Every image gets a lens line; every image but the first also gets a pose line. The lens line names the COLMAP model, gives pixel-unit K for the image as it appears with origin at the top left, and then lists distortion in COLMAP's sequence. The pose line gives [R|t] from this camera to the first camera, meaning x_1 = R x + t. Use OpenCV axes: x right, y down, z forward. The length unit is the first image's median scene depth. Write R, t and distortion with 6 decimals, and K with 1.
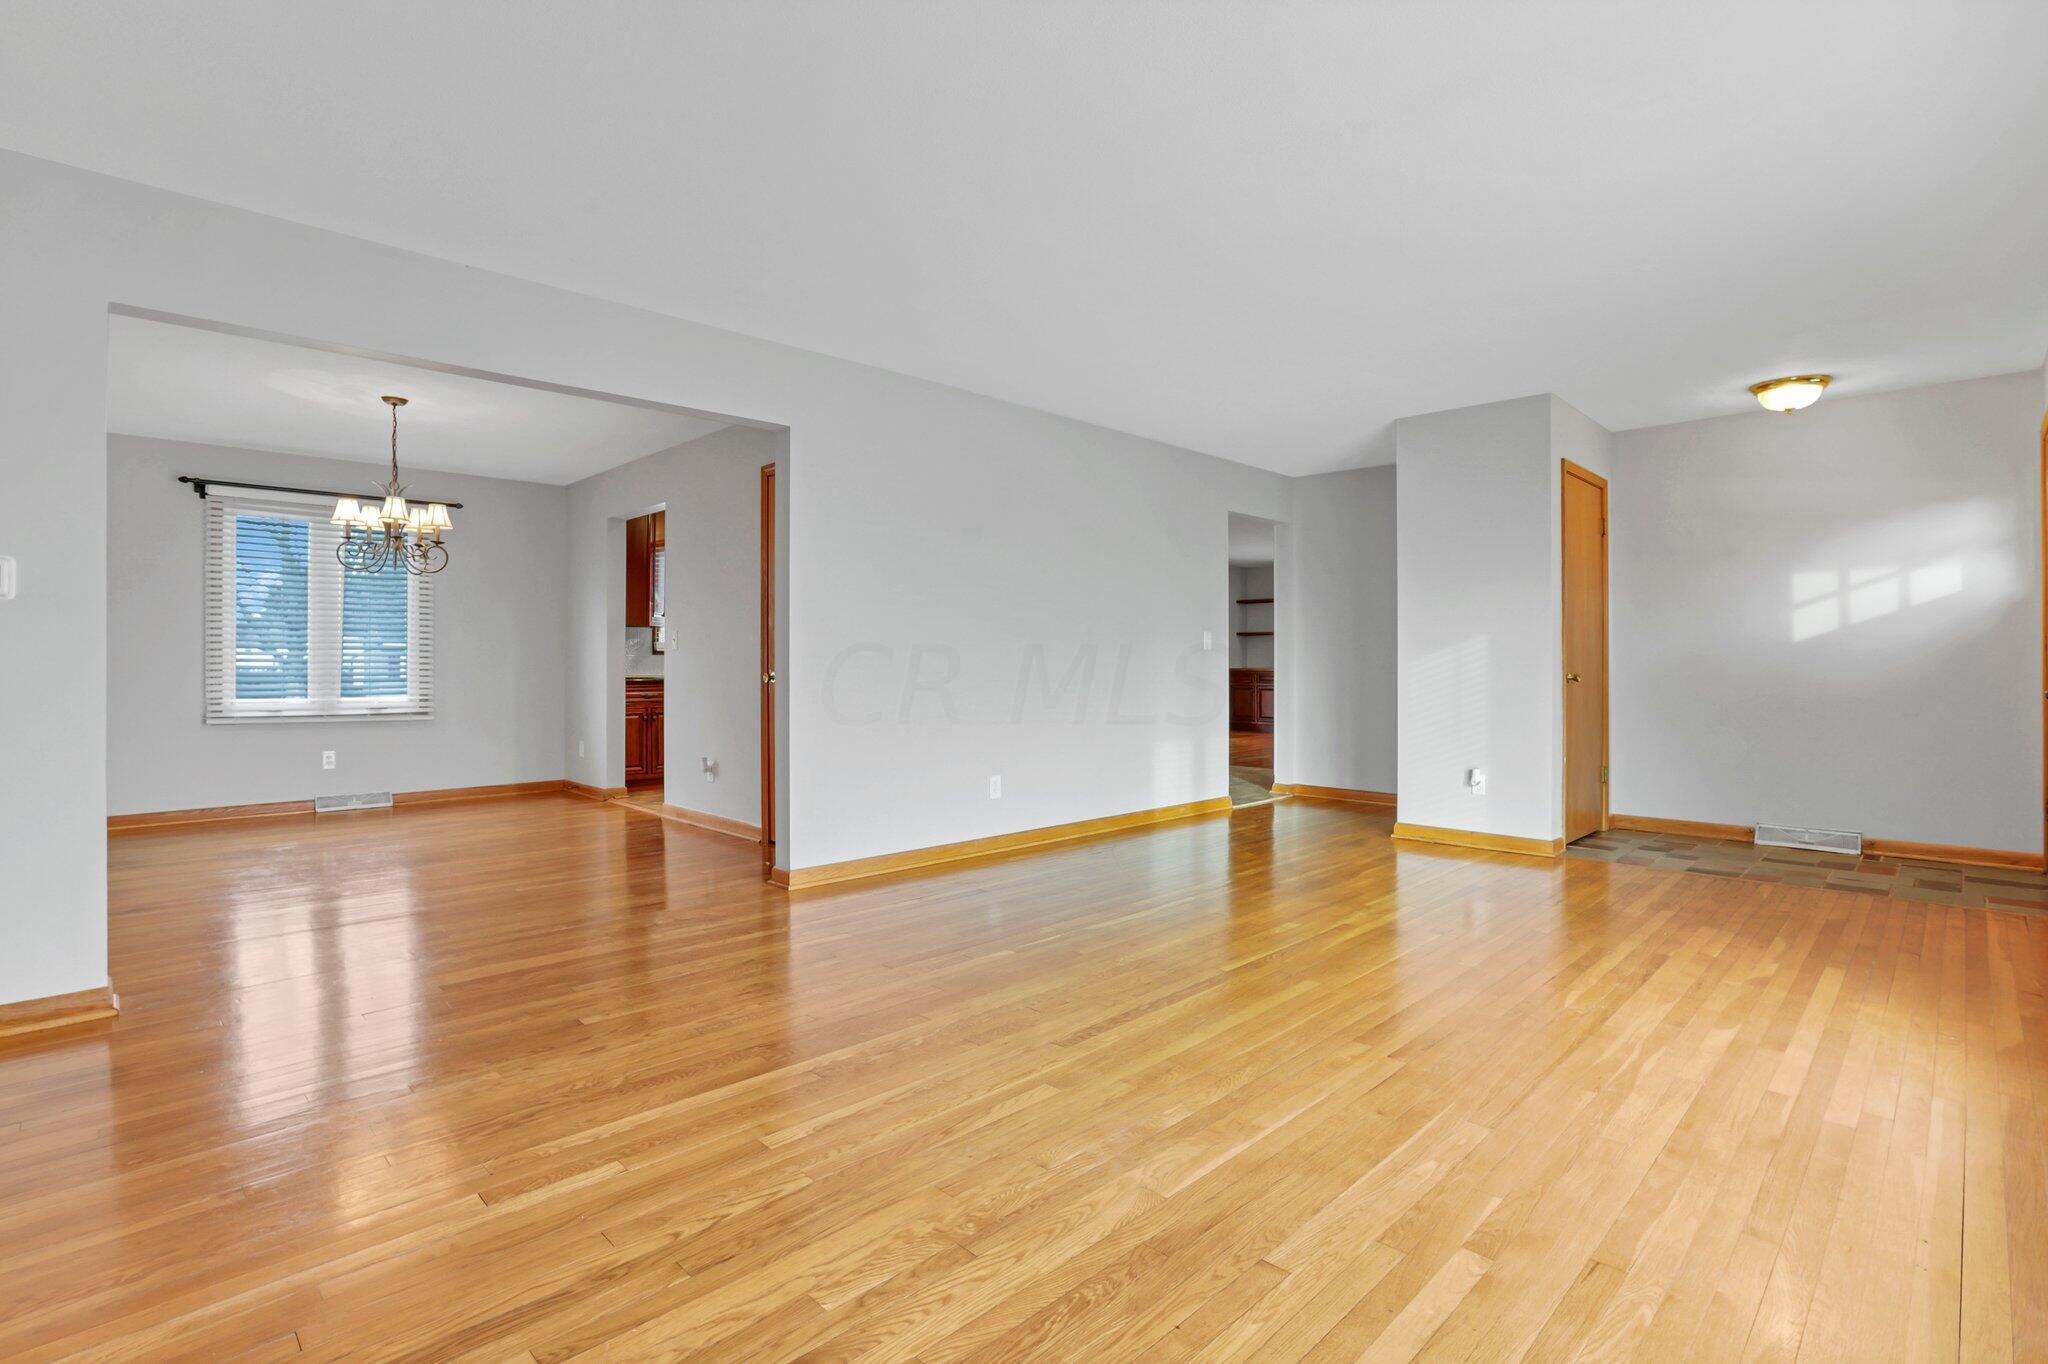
lens RADIAL K [[976.0, 0, 938.4], [0, 976.0, 663.8], [0, 0, 1]] dist [-0.036751, 0.009643]
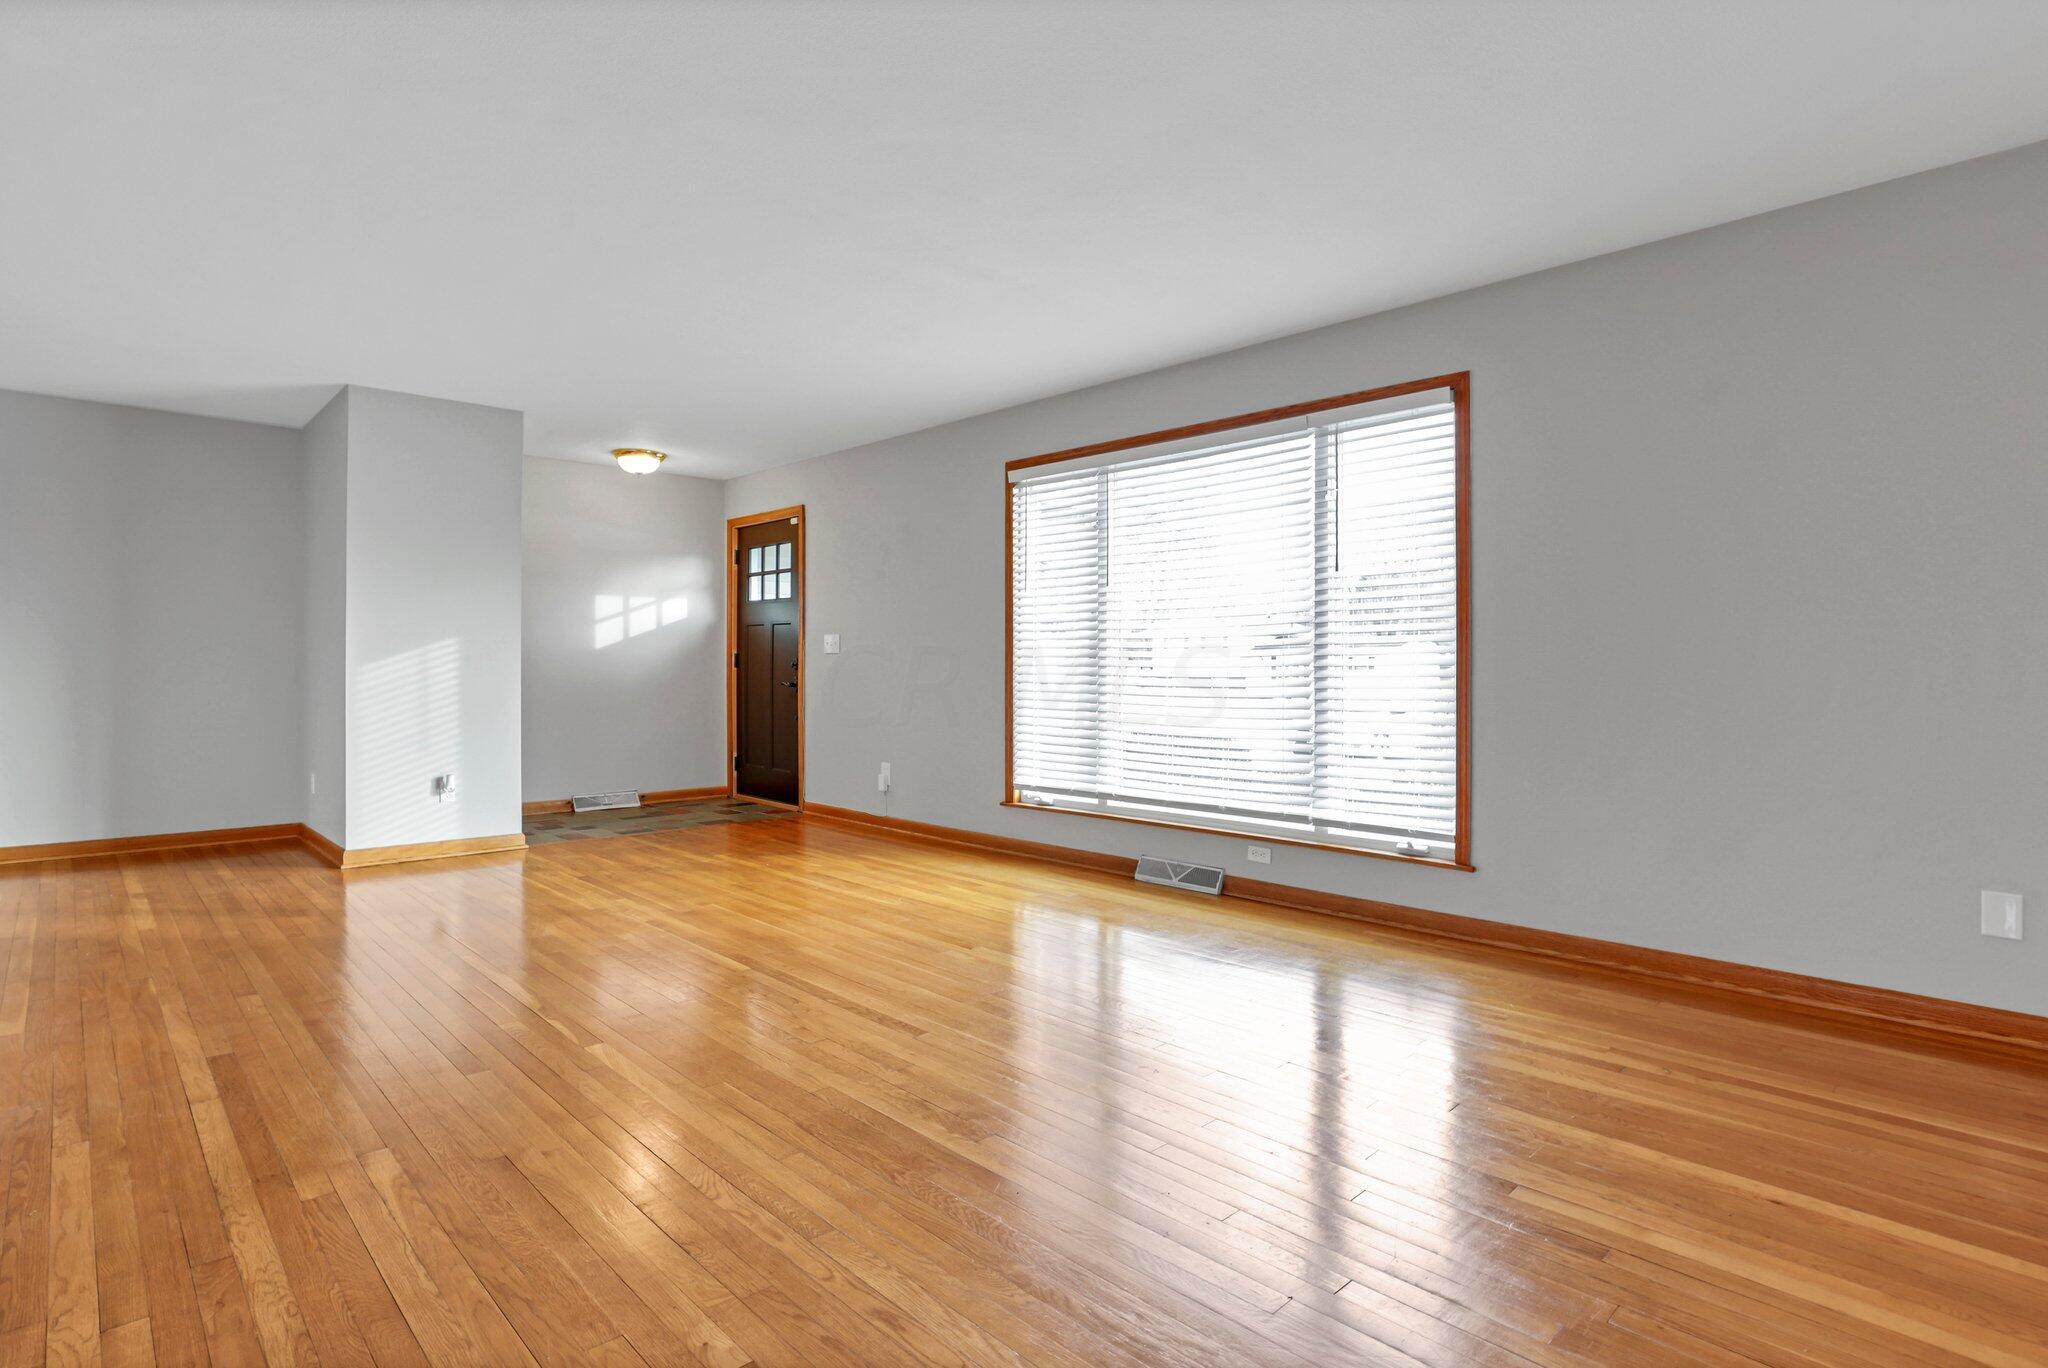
lens RADIAL K [[1010.5, 0, 1025.8], [0, 1010.5, 663.3], [0, 0, 1]] dist [-0.002309, 0.004086]
pose [[-0.007169, 0.002211, 0.999972, -0.513174], [0.003663, 0.999991, -0.002185, 0.000853], [-0.999968, 0.003647, -0.007177, 0.483908]]
